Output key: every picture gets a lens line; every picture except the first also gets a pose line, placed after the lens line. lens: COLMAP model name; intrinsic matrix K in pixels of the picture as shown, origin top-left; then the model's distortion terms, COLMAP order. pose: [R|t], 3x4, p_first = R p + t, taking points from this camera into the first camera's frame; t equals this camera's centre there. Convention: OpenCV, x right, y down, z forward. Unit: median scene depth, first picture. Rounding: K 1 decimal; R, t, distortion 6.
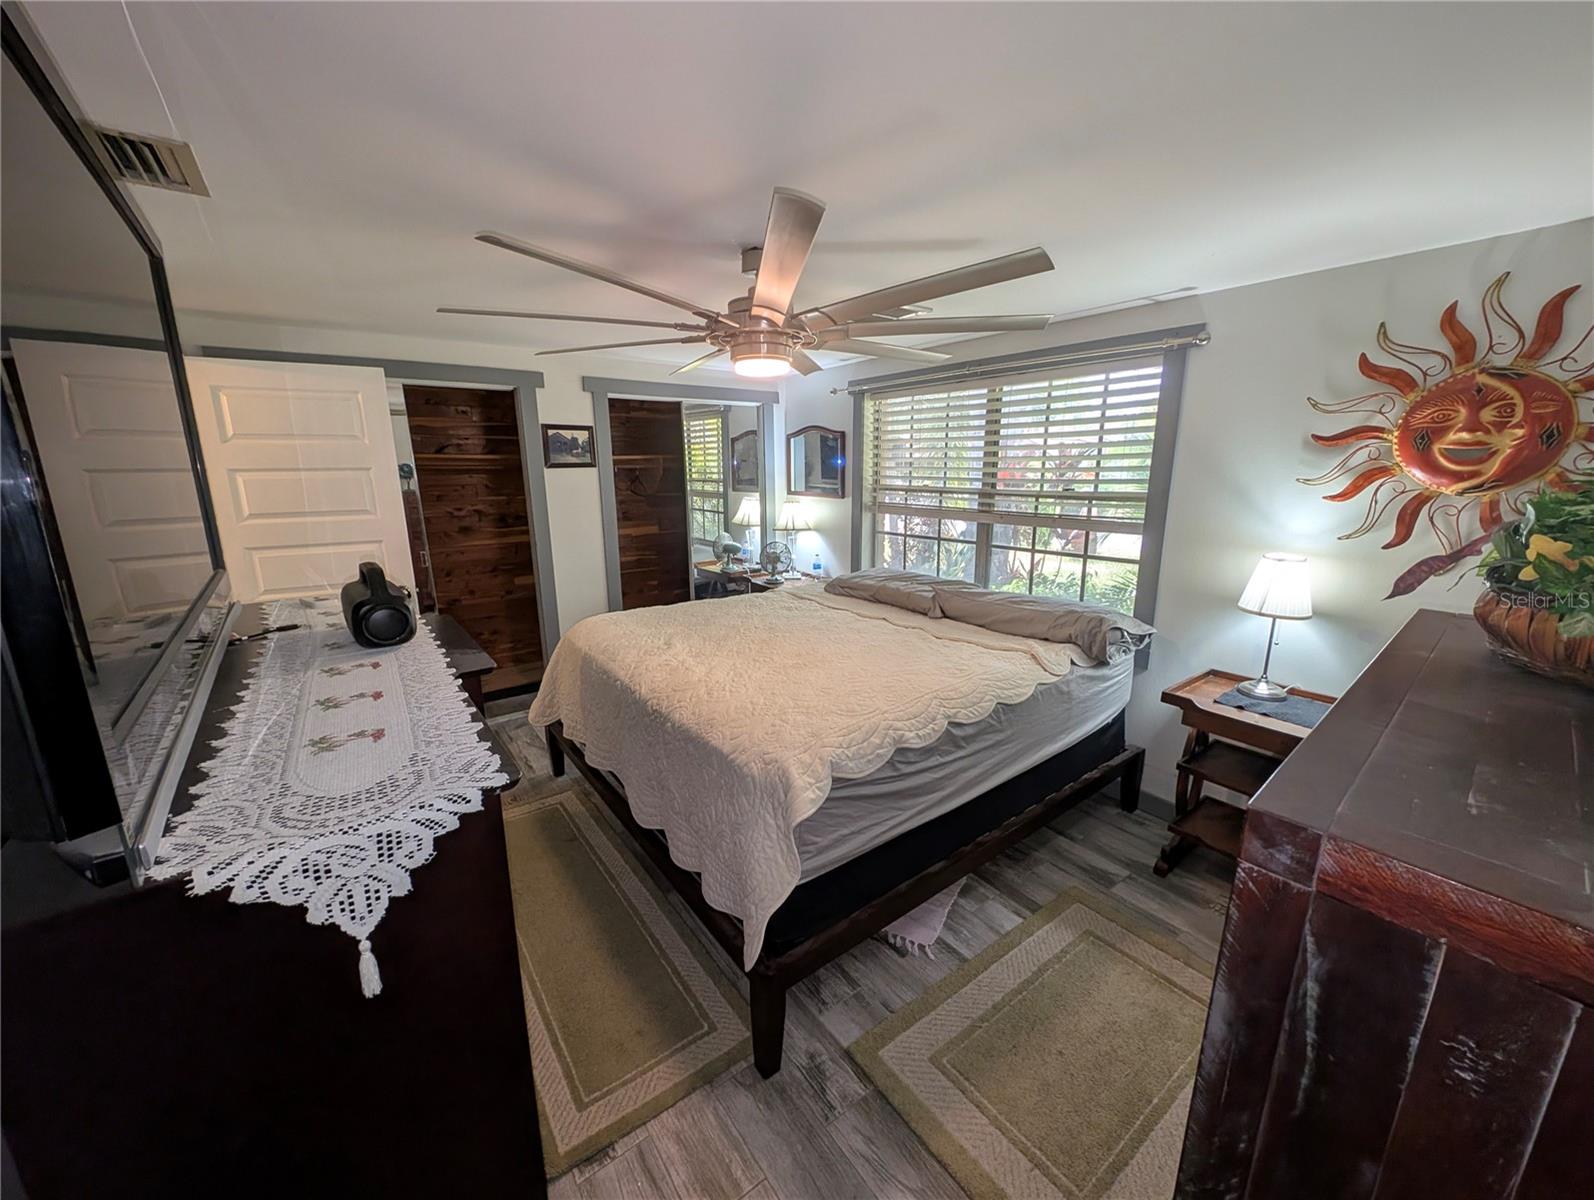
lens RADIAL K [[599.4, 0, 798.2], [0, 599.4, 598.4], [0, 0, 1]] dist [0.012282, -0.005863]
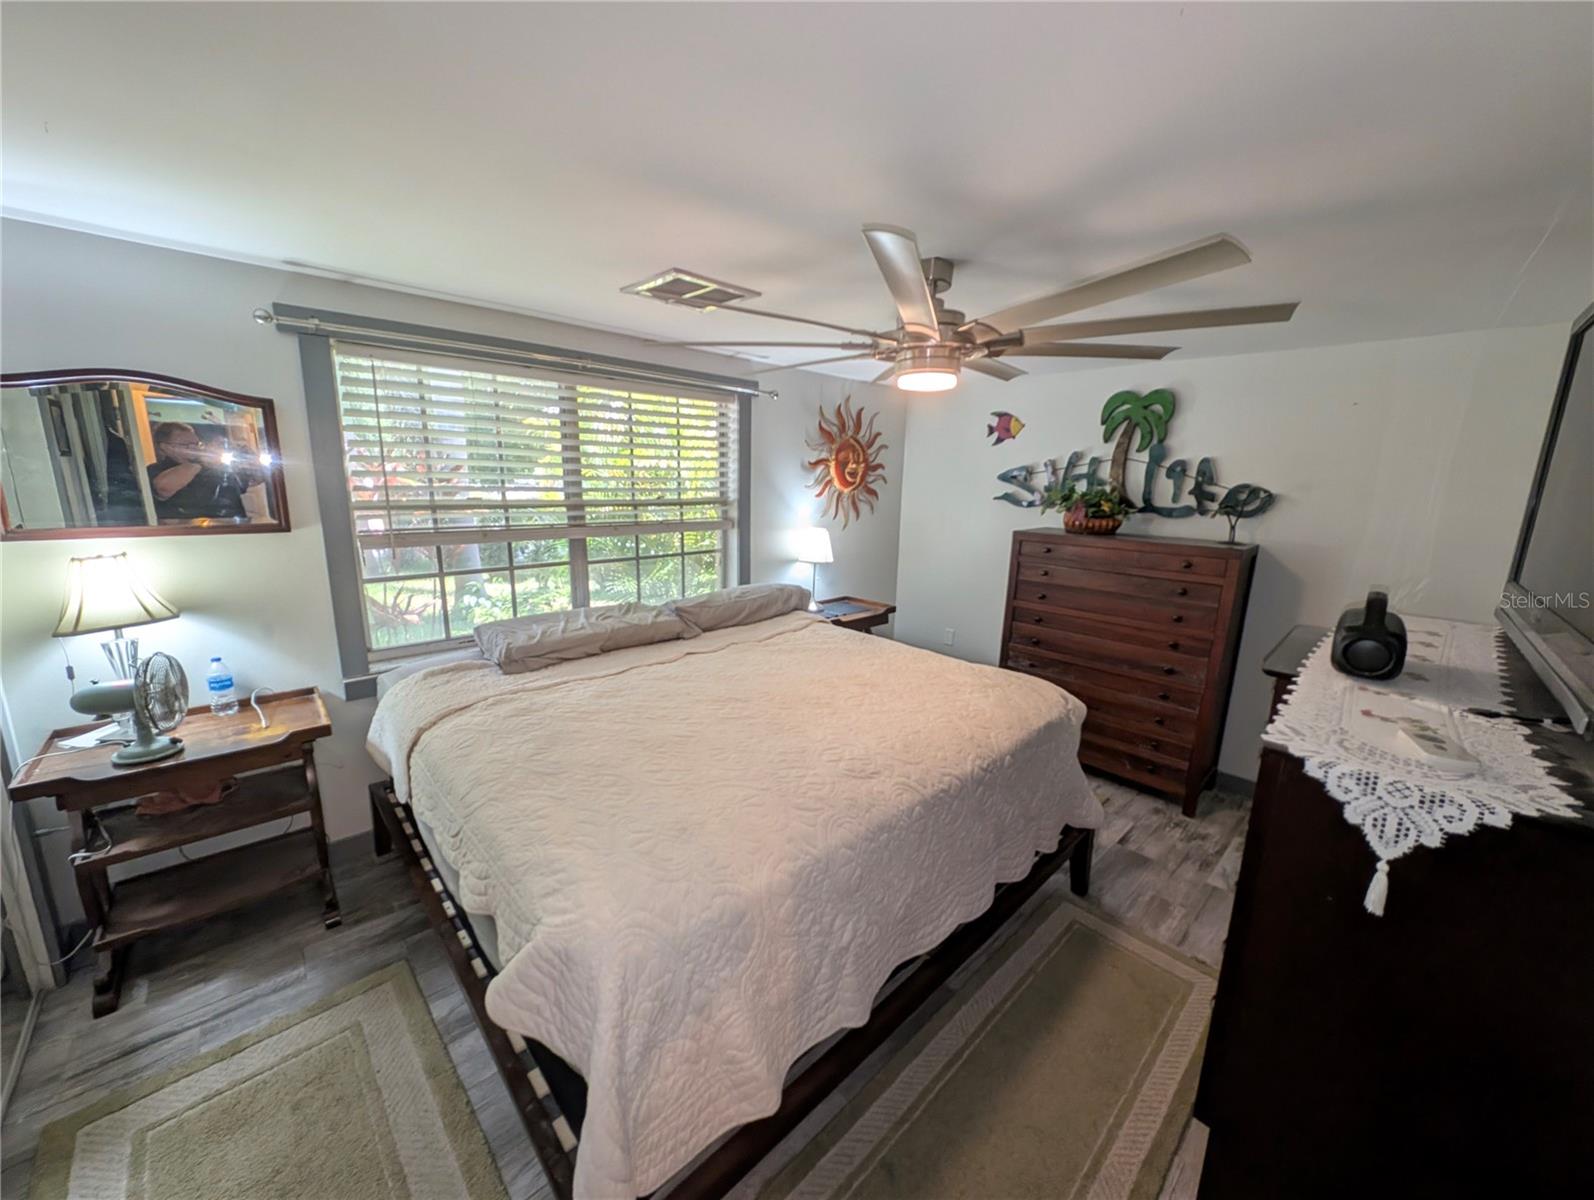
lens RADIAL K [[599.4, 0, 798.2], [0, 599.4, 598.4], [0, 0, 1]] dist [0.012282, -0.005863]
pose [[-0.107875, -0.202170, 0.973391, -0.727349], [0.192953, 0.956229, 0.219989, -0.209776], [-0.975260, 0.211550, -0.064144, 0.921448]]
